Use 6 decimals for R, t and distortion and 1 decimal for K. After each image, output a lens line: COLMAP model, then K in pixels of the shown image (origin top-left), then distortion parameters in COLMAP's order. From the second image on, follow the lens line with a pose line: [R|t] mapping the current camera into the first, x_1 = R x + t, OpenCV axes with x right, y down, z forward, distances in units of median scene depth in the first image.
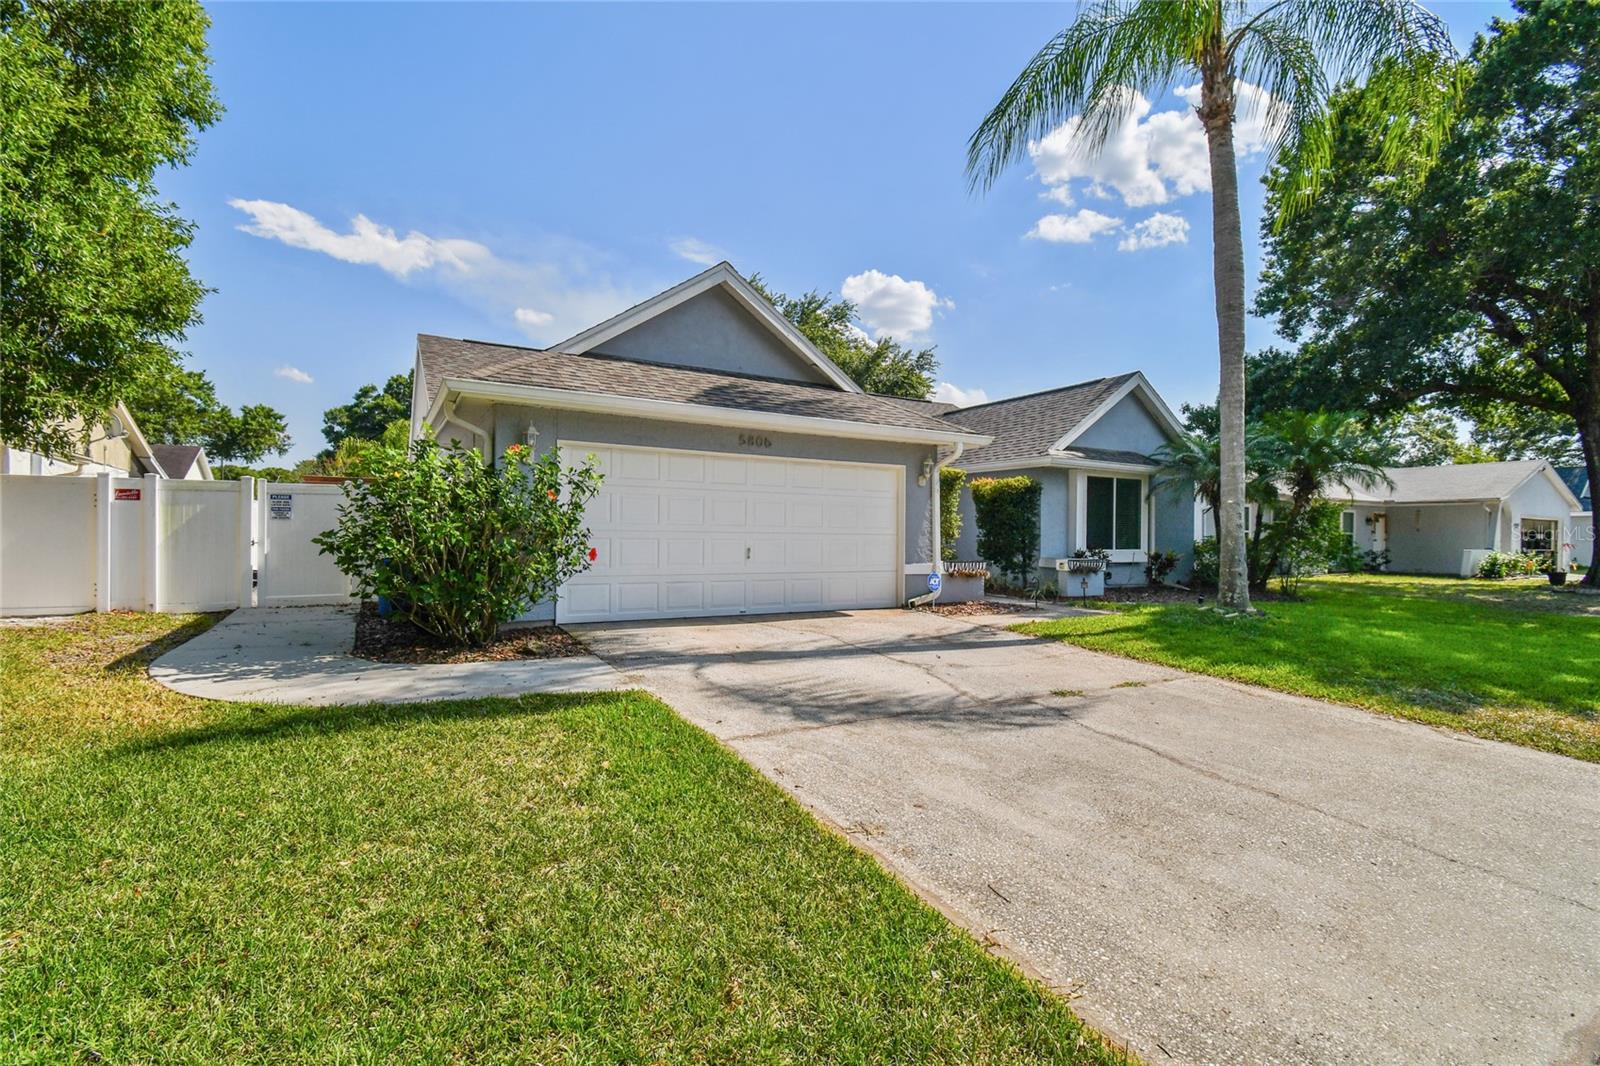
lens RADIAL K [[707.8, 0, 800.0], [0, 707.8, 533.0], [0, 0, 1]] dist [0.001756, -0.000096]
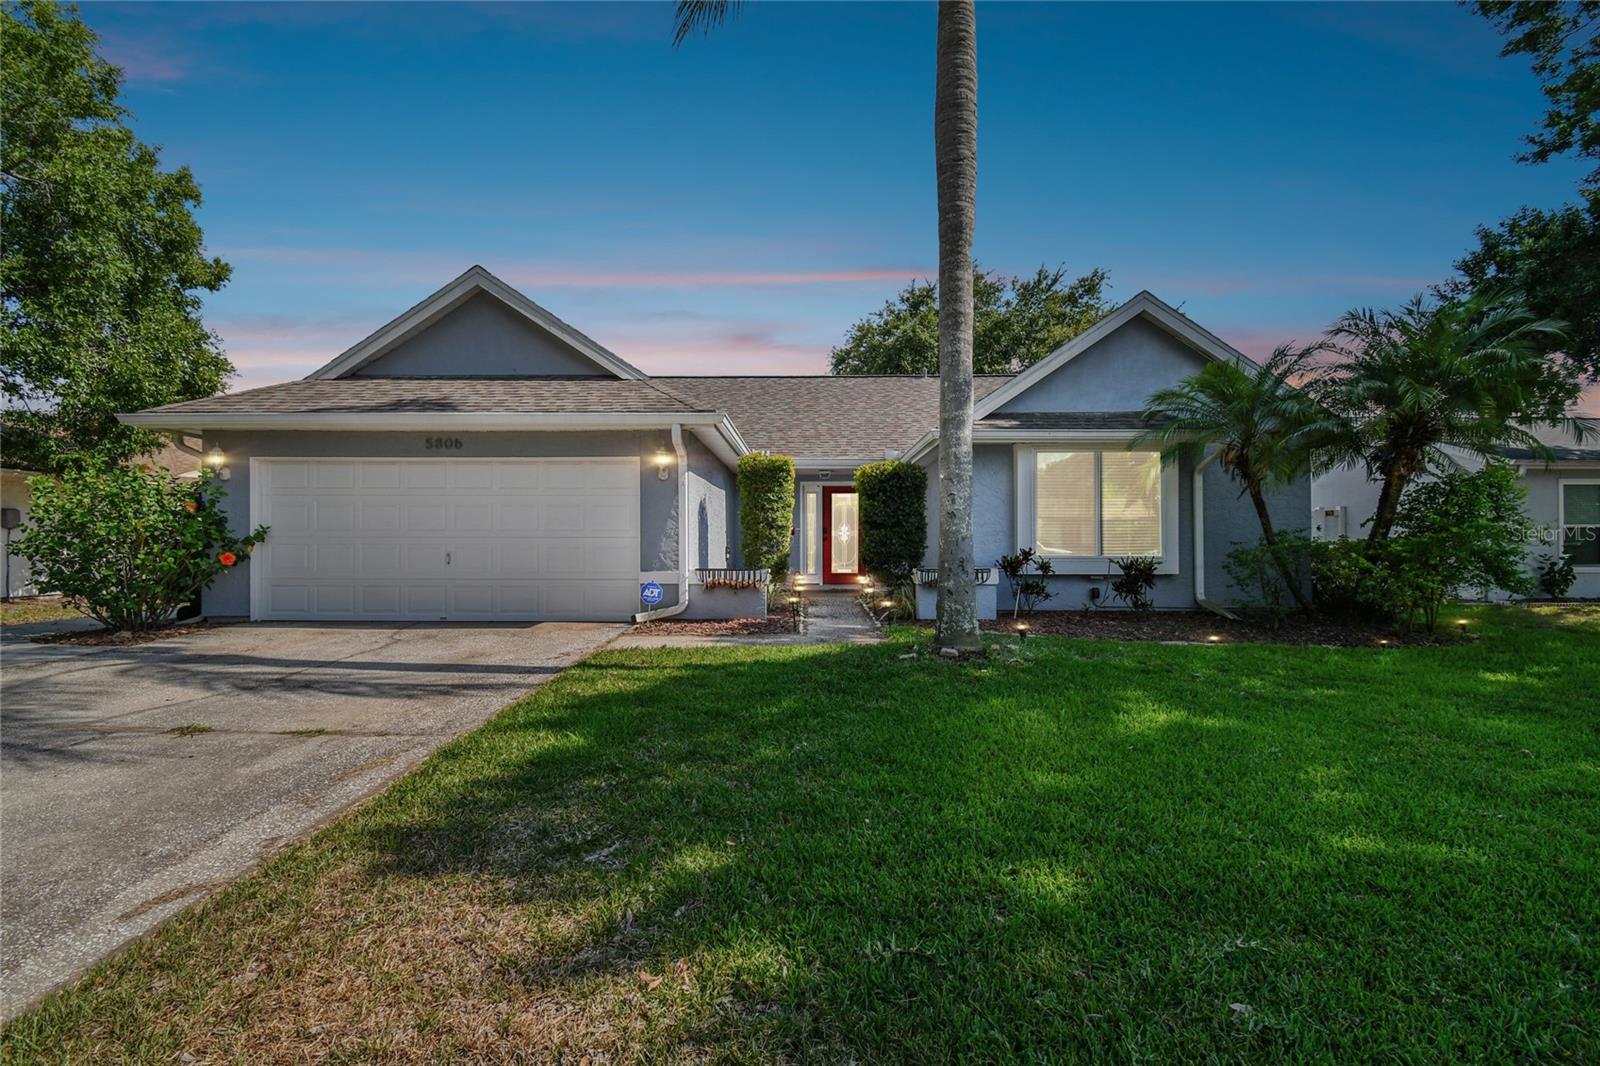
lens RADIAL K [[677.4, 0, 838.5], [0, 677.4, 537.7], [0, 0, 1]] dist [0.002077, -0.000062]
pose [[0.856397, -0.009232, -0.516235, 0.622618], [0.008785, 0.999956, -0.003308, 0.005776], [0.516243, -0.001703, 0.856440, 0.336809]]
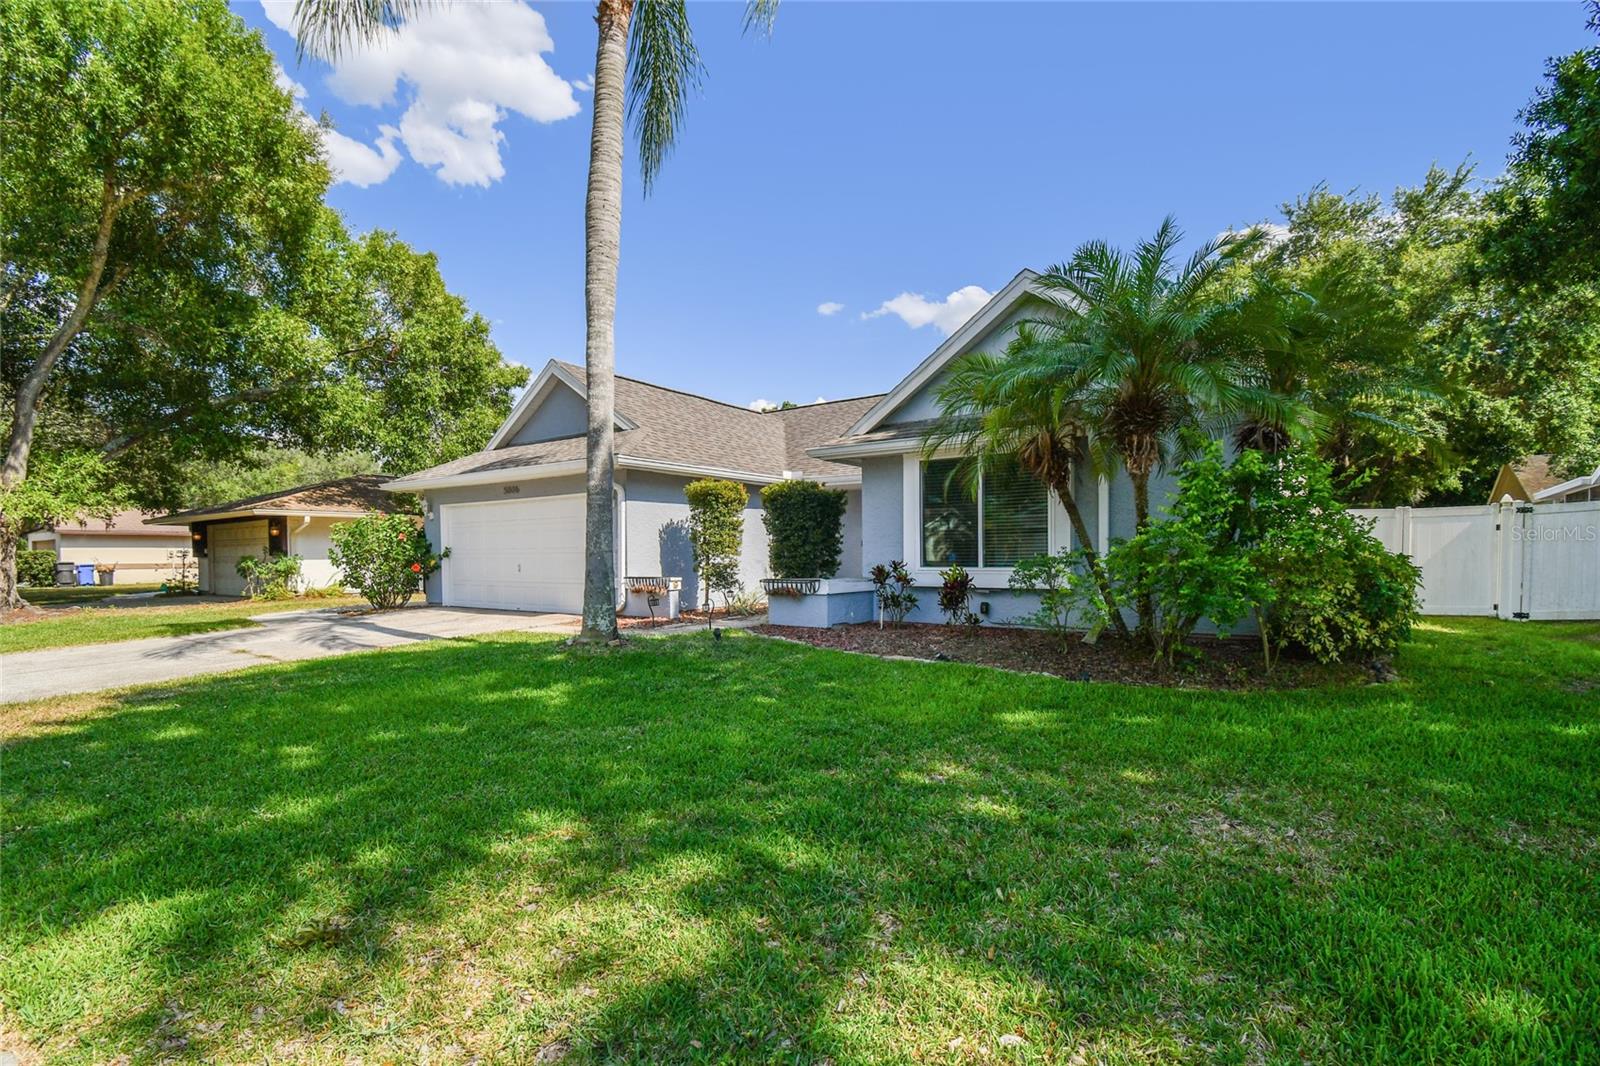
lens RADIAL K [[696.9, 0, 785.7], [0, 696.9, 571.5], [0, 0, 1]] dist [0.026022, -0.016529]
pose [[0.422730, 0.010290, -0.906197, 1.023977], [0.016598, 0.999680, 0.019095, 0.012554], [0.906104, -0.023113, 0.422424, 0.631672]]
